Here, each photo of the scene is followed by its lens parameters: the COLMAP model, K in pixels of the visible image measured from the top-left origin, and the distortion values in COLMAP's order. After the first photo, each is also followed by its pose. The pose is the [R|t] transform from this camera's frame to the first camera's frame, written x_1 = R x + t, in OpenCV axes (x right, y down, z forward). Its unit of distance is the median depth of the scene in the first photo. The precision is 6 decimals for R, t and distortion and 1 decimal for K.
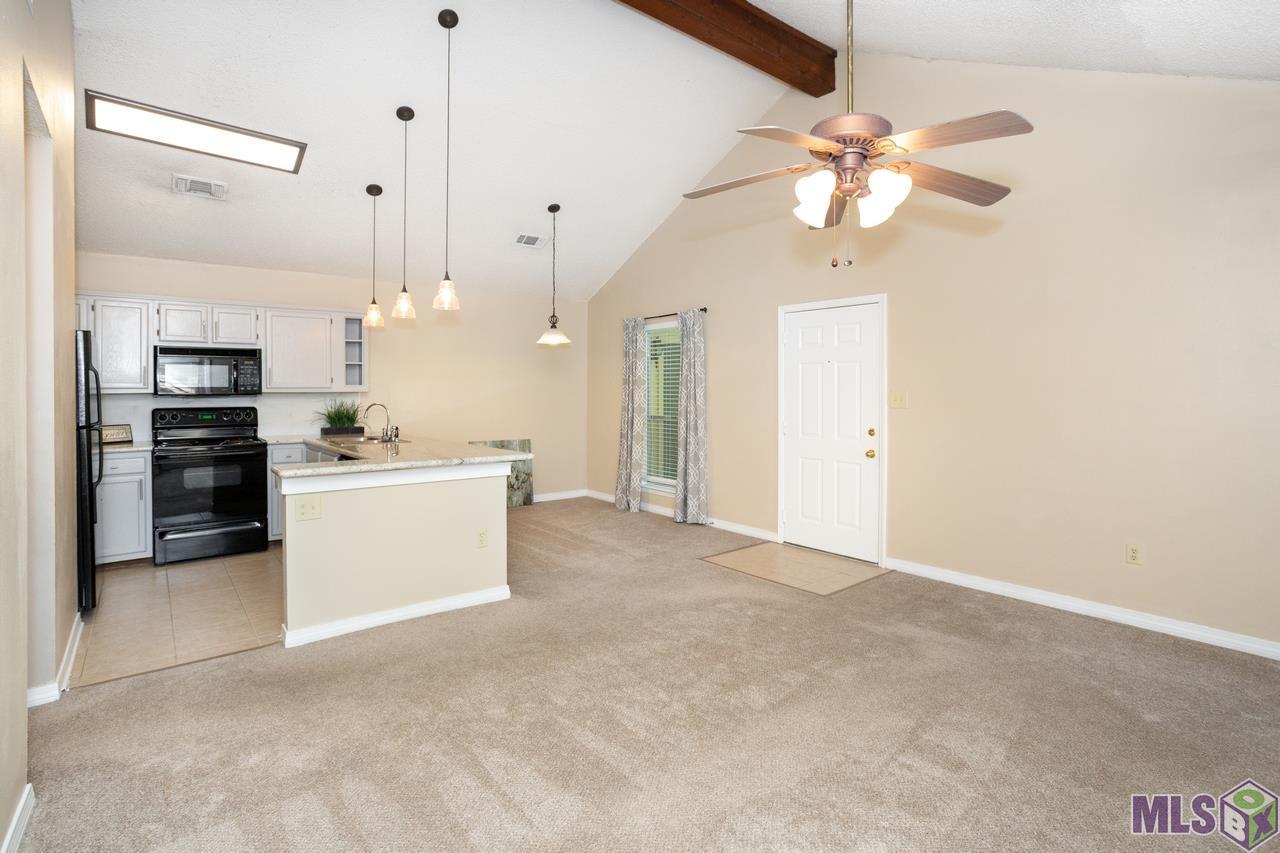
lens RADIAL K [[626.5, 0, 632.6], [0, 626.5, 393.0], [0, 0, 1]] dist [-0.039423, 0.012899]
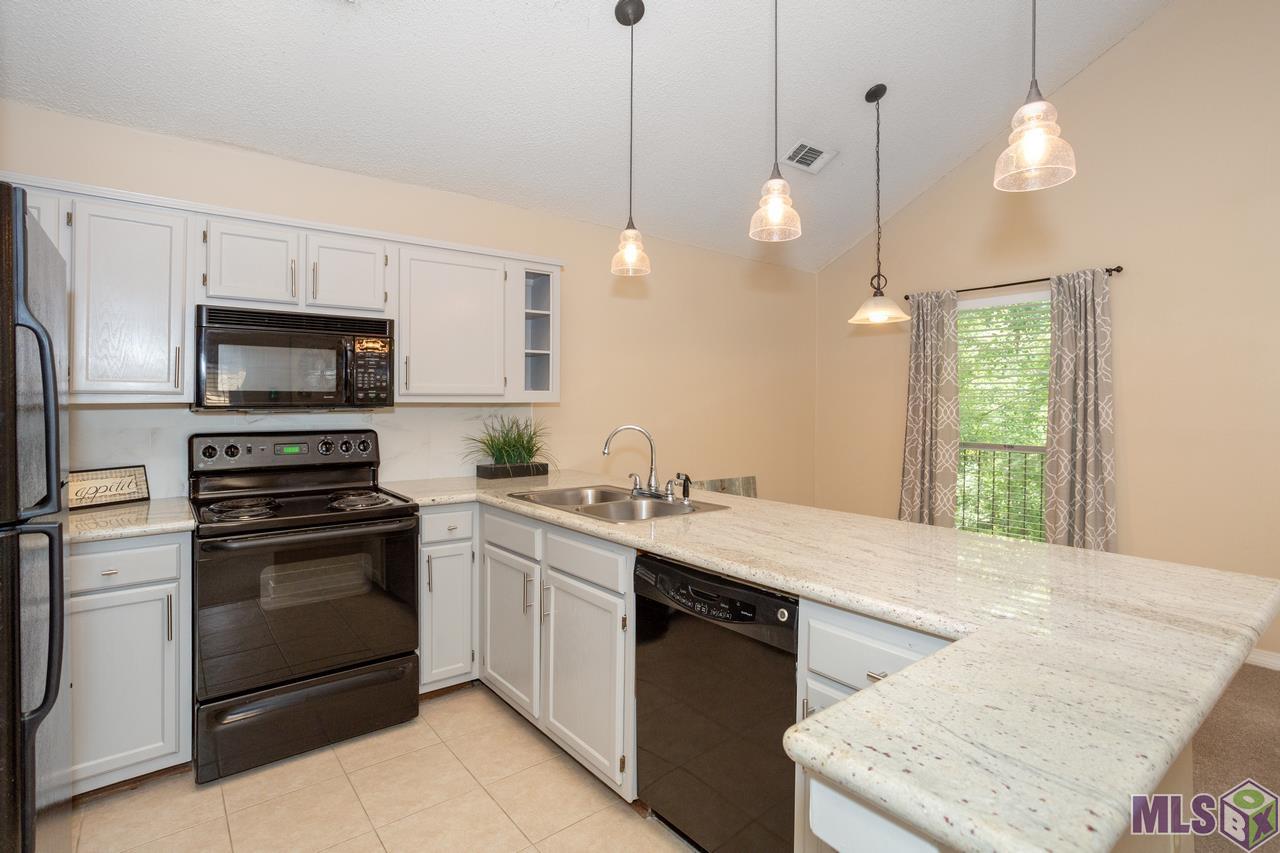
lens RADIAL K [[626.5, 0, 631.5], [0, 626.5, 400.6], [0, 0, 1]] dist [-0.039423, 0.012899]
pose [[0.999917, 0.008268, -0.009890, -0.350357], [-0.008306, 0.999959, -0.003732, -0.002374], [0.009859, 0.003814, 0.999944, 0.422118]]
